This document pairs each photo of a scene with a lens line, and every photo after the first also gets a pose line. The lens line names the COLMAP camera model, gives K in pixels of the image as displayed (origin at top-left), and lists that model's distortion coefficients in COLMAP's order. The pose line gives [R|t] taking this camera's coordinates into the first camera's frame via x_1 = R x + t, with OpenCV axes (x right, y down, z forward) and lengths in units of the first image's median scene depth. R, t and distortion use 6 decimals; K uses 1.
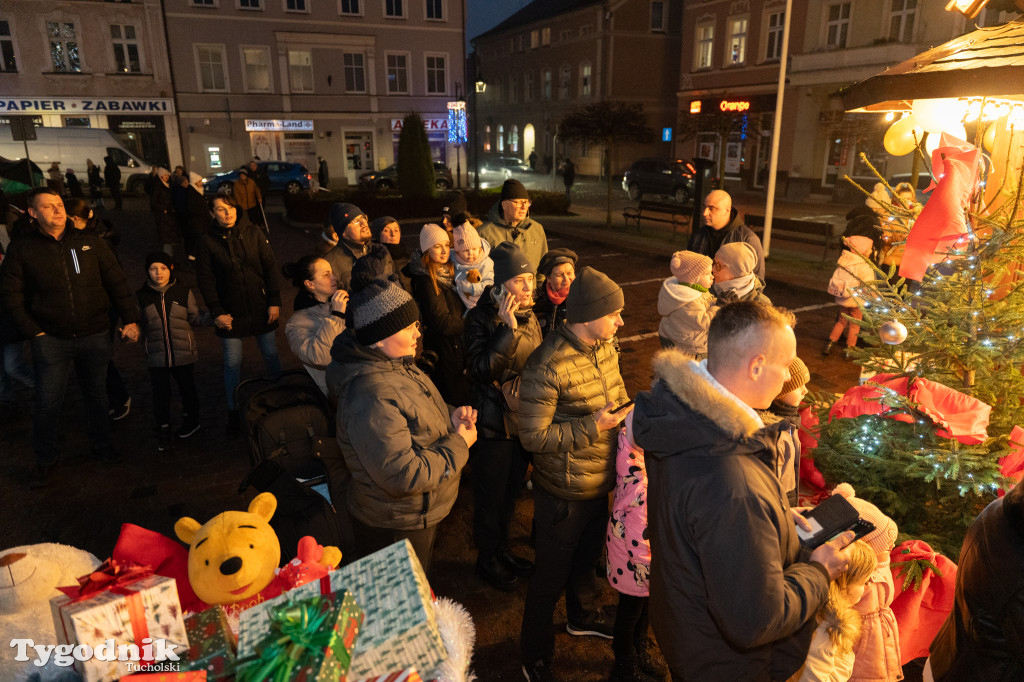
lens RADIAL K [[682.2, 0, 512.0], [0, 682.2, 341.0], [0, 0, 1]] dist [0.005578, -0.016407]
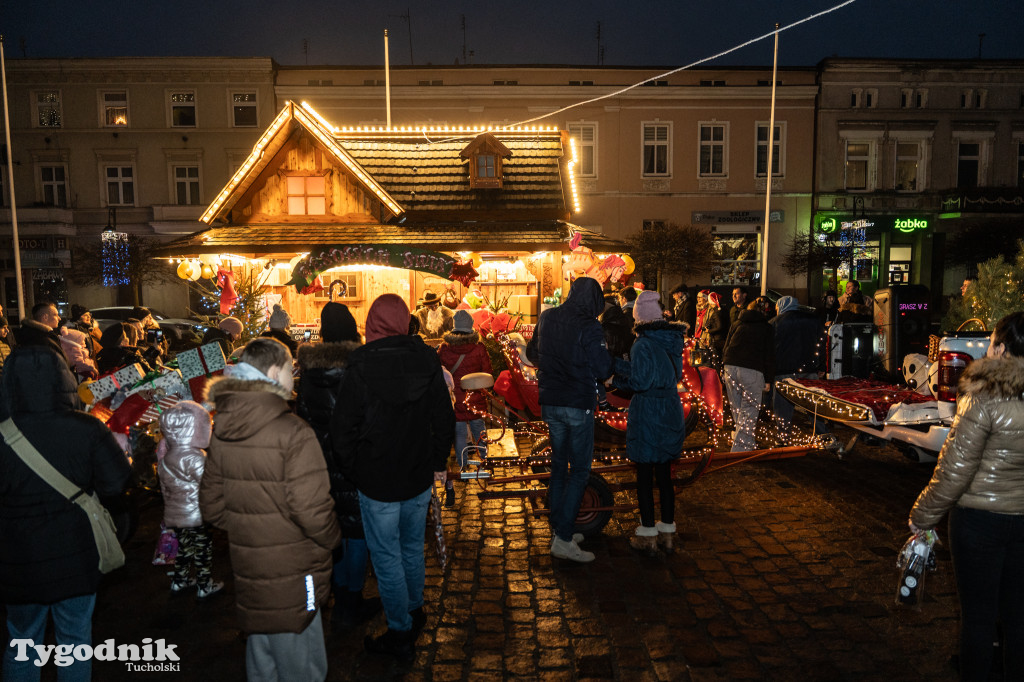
lens RADIAL K [[682.2, 0, 512.0], [0, 682.2, 341.0], [0, 0, 1]] dist [0.005578, -0.016407]
pose [[0.429990, -0.082507, 0.899056, -0.148017], [0.269768, 0.962064, -0.040732, 0.045911], [-0.861588, 0.260050, 0.435935, -0.125754]]
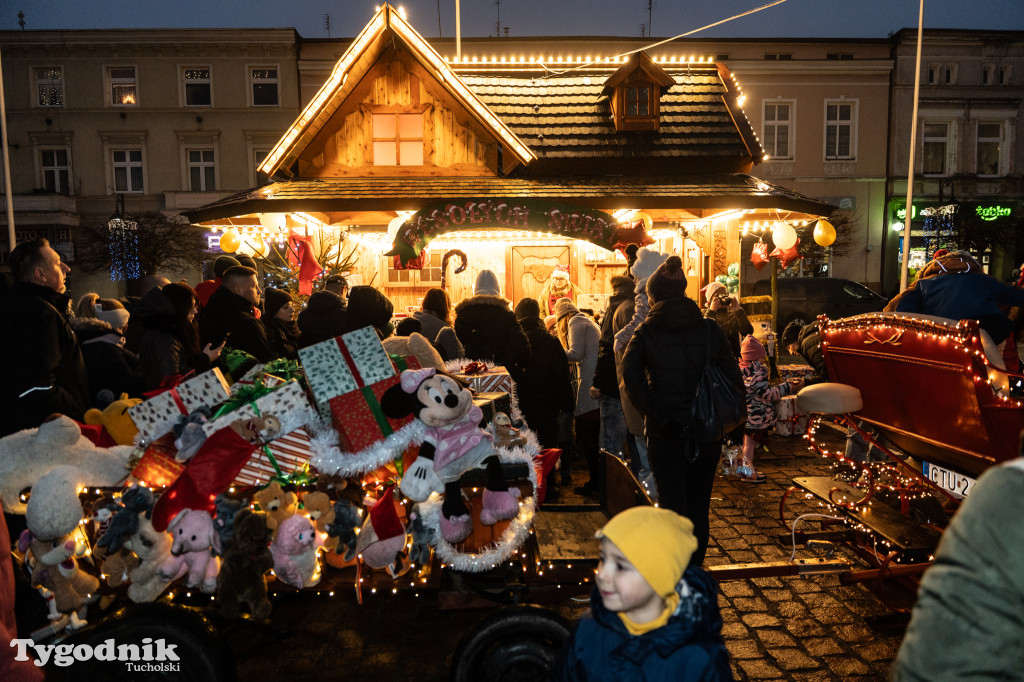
lens RADIAL K [[682.2, 0, 512.0], [0, 682.2, 341.0], [0, 0, 1]] dist [0.005578, -0.016407]
pose [[0.430436, -0.081260, 0.898956, -0.096448], [0.272041, 0.961308, -0.043363, 0.029022], [-0.860650, 0.263218, 0.435888, -0.037228]]
